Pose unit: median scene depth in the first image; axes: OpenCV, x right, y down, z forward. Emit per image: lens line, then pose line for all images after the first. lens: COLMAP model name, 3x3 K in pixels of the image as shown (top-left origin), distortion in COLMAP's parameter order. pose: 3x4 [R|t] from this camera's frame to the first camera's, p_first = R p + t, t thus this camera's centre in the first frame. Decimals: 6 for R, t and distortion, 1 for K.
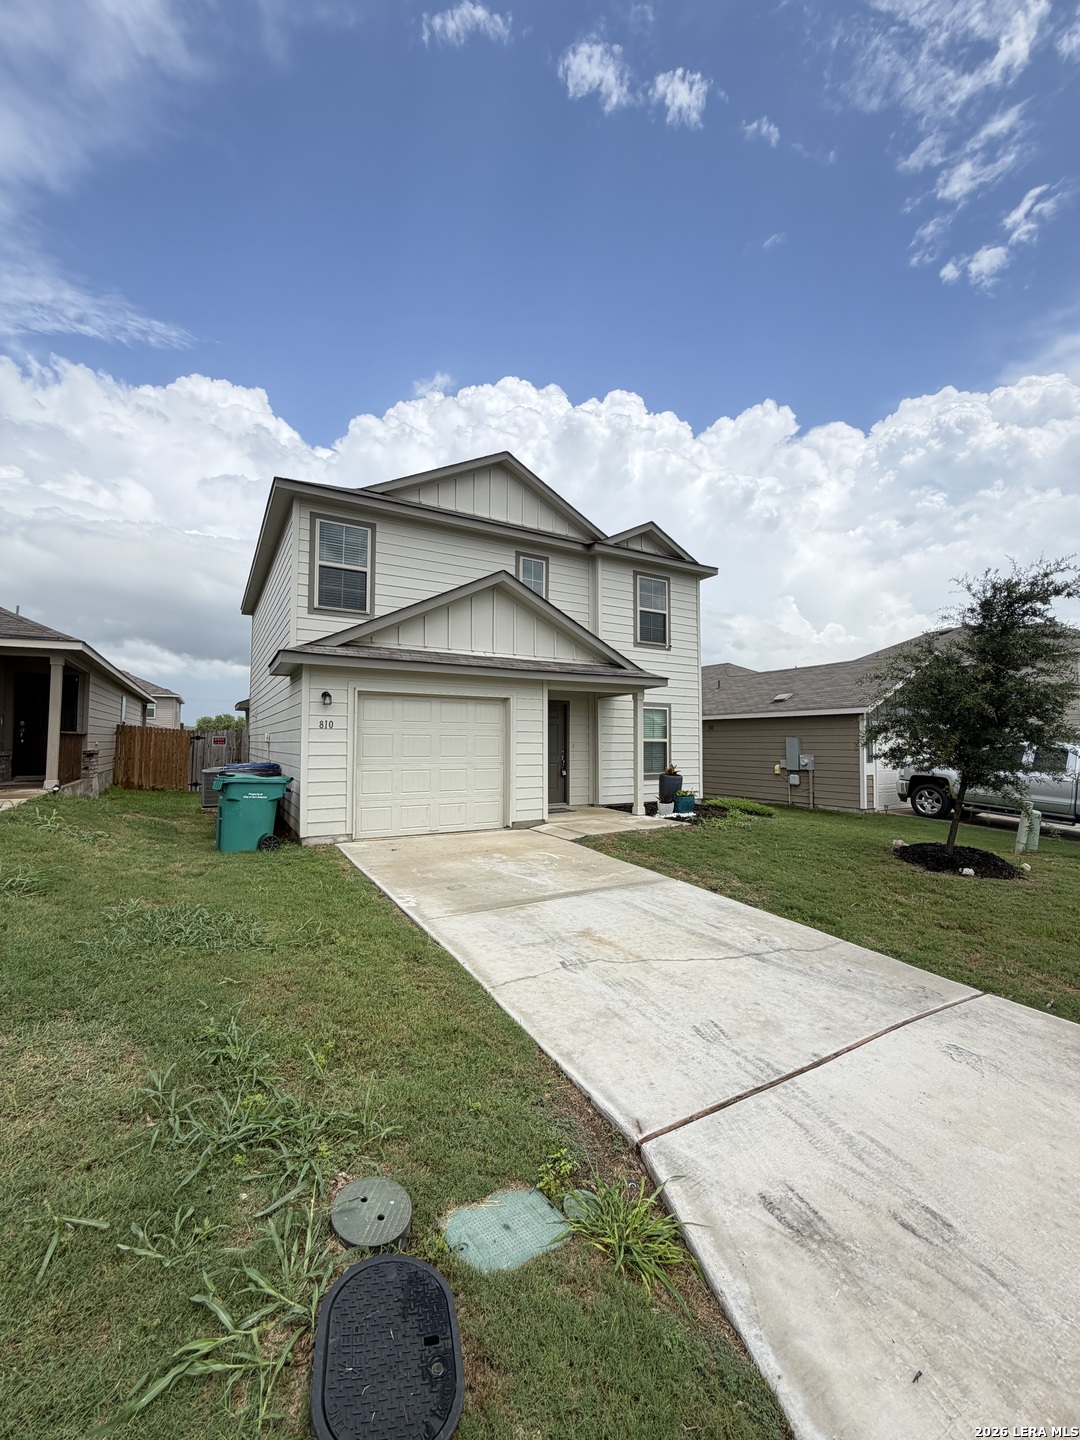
lens RADIAL K [[569.7, 0, 535.2], [0, 569.7, 718.9], [0, 0, 1]] dist [-0.002395, -0.000160]
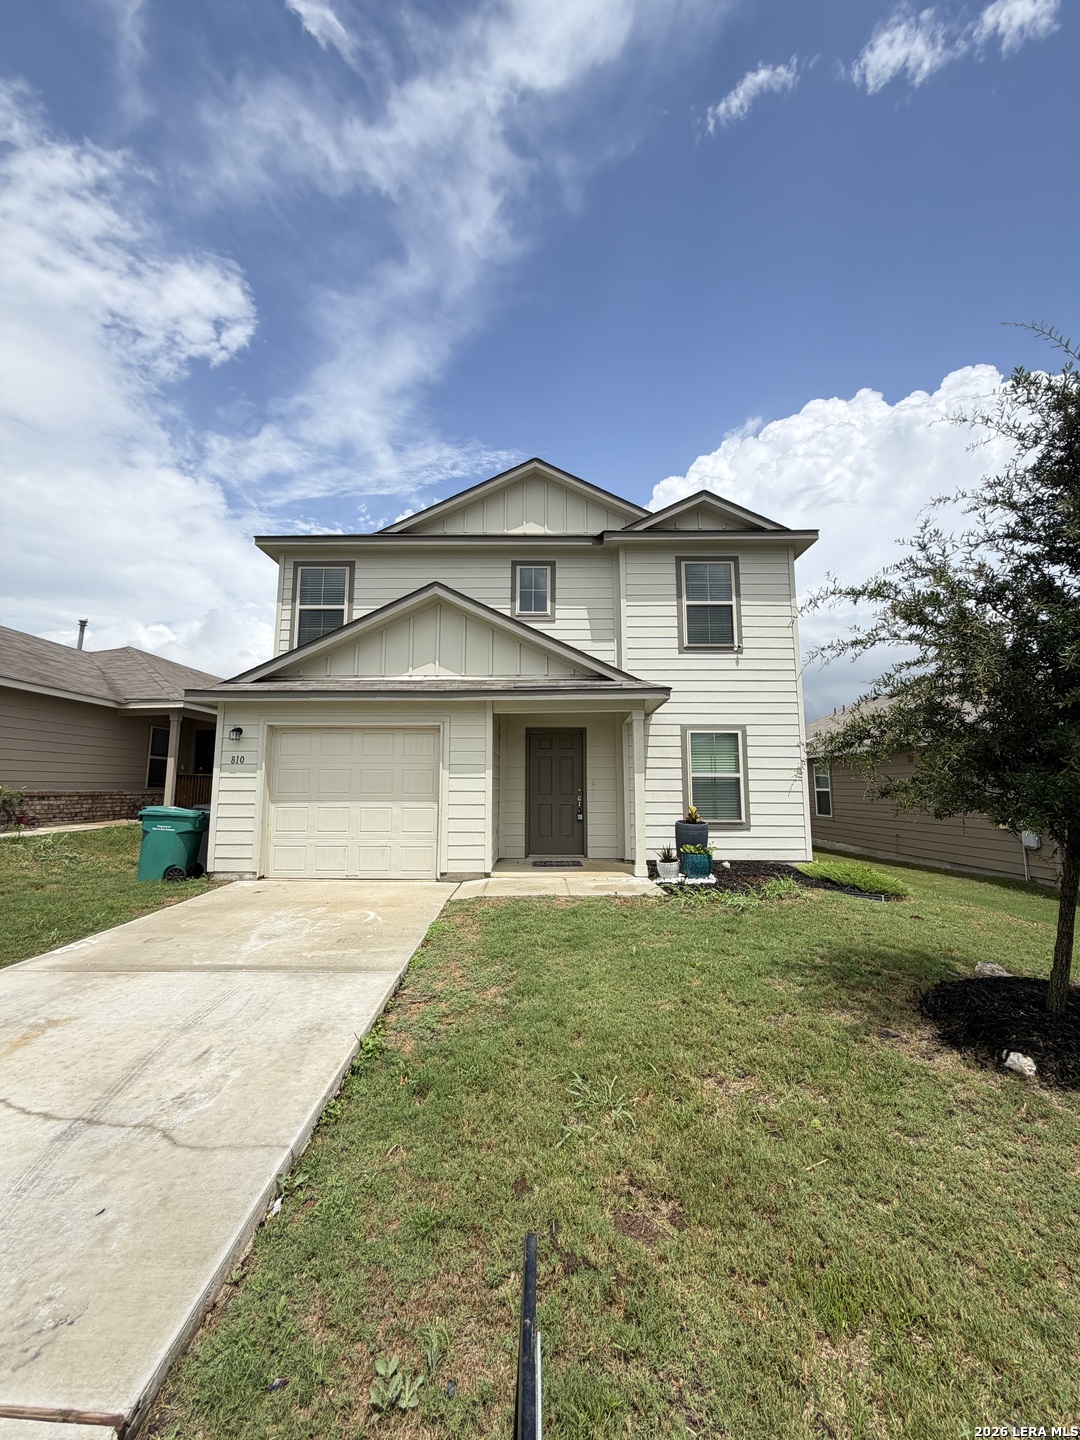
lens RADIAL K [[569.7, 0, 543.0], [0, 569.7, 719.2], [0, 0, 1]] dist [-0.002395, -0.000160]
pose [[0.866158, -0.062694, -0.495822, 0.450105], [0.021936, 0.995914, -0.087607, 0.028611], [0.499288, 0.065005, 0.863994, 0.291324]]
